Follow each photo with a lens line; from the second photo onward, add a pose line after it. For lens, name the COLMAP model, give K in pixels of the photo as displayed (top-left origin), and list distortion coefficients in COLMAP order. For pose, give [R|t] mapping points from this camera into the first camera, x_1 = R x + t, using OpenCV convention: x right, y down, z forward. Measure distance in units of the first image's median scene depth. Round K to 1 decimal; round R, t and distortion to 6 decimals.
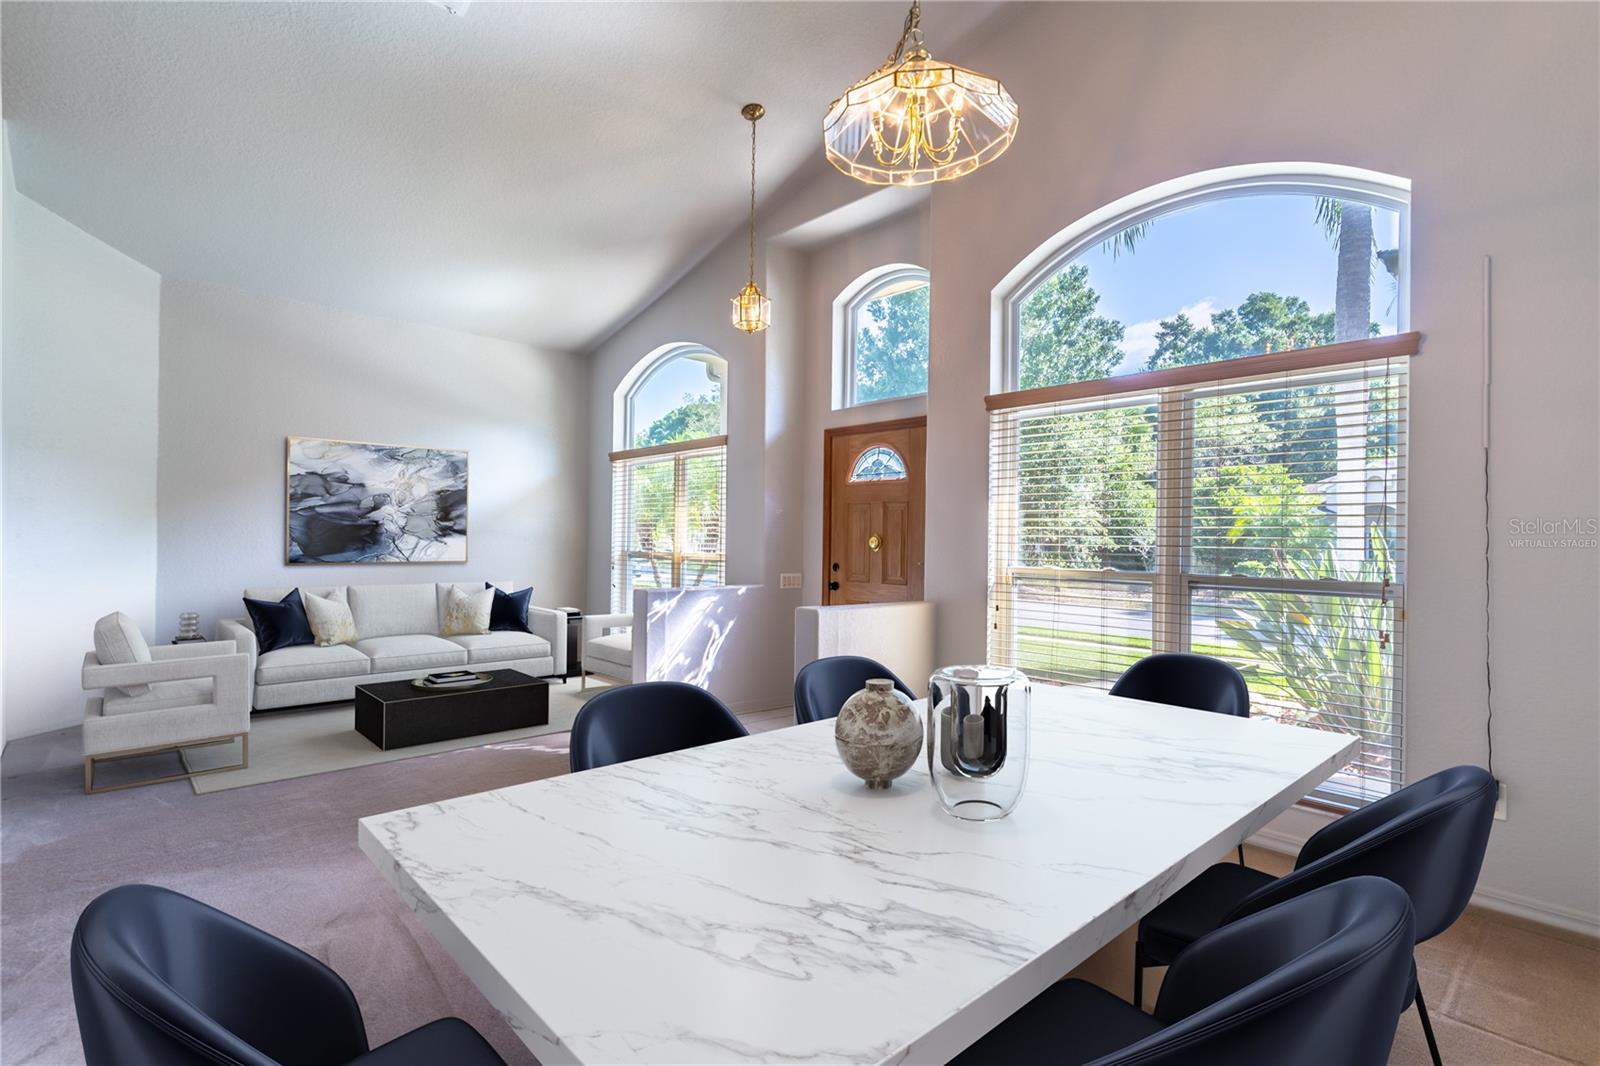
lens RADIAL K [[763.8, 0, 799.5], [0, 763.8, 539.6], [0, 0, 1]] dist [0.000174, -0.000408]
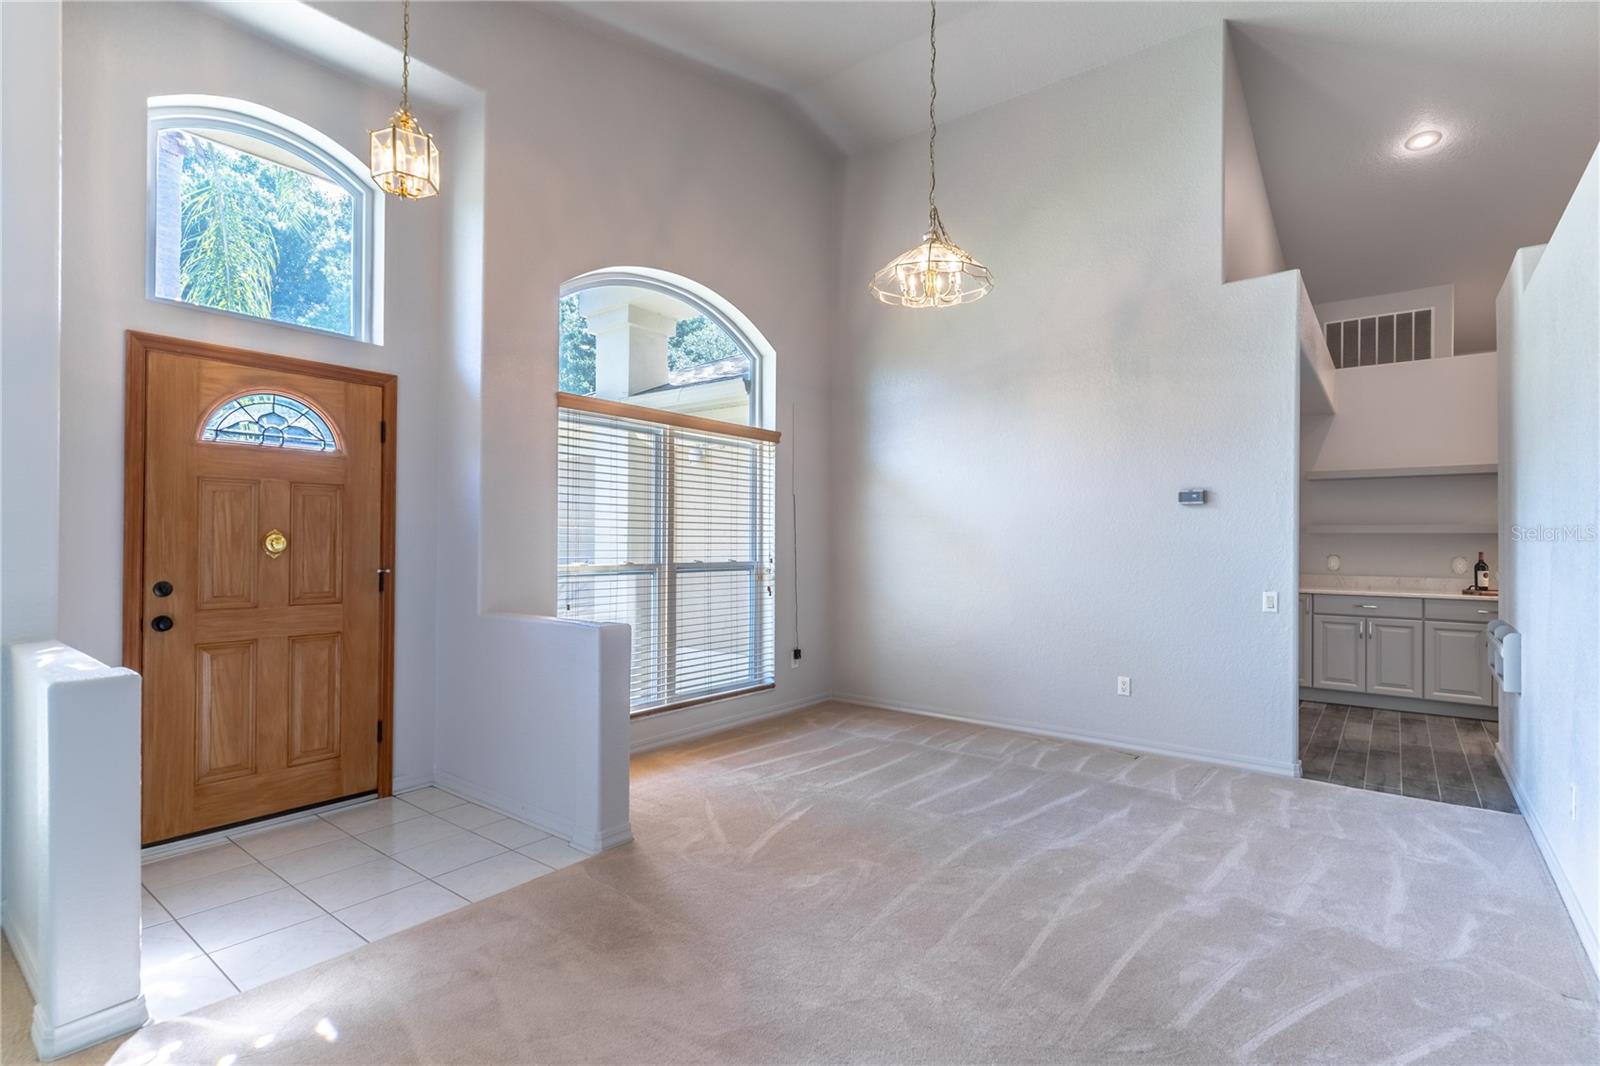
lens RADIAL K [[763.8, 0, 799.5], [0, 763.8, 539.6], [0, 0, 1]] dist [0.000174, -0.000408]
pose [[-0.162862, -0.013830, 0.986552, -0.569239], [-0.008970, 0.999881, 0.012536, -0.010831], [-0.986608, -0.006807, -0.162967, 0.636827]]
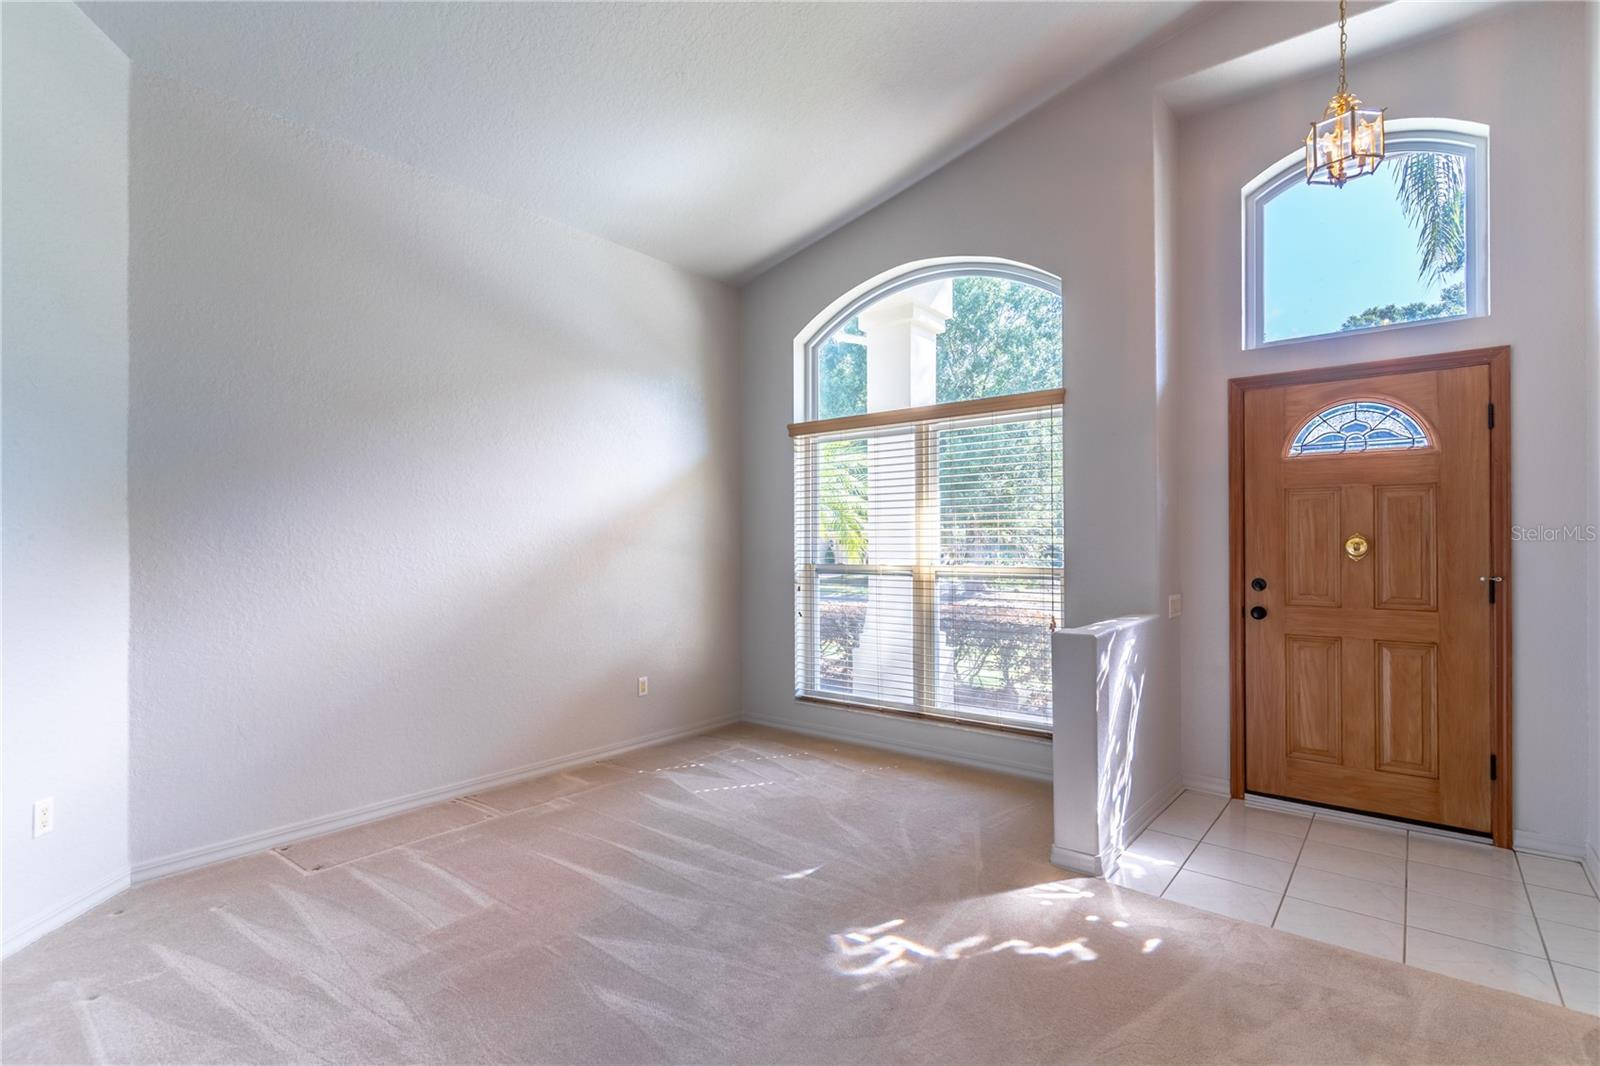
lens RADIAL K [[763.8, 0, 799.5], [0, 763.8, 539.6], [0, 0, 1]] dist [0.000174, -0.000408]
pose [[0.989131, -0.015541, 0.146214, -0.445112], [0.016162, 0.999865, -0.003058, -0.007751], [-0.146147, 0.005388, 0.989248, 0.399386]]
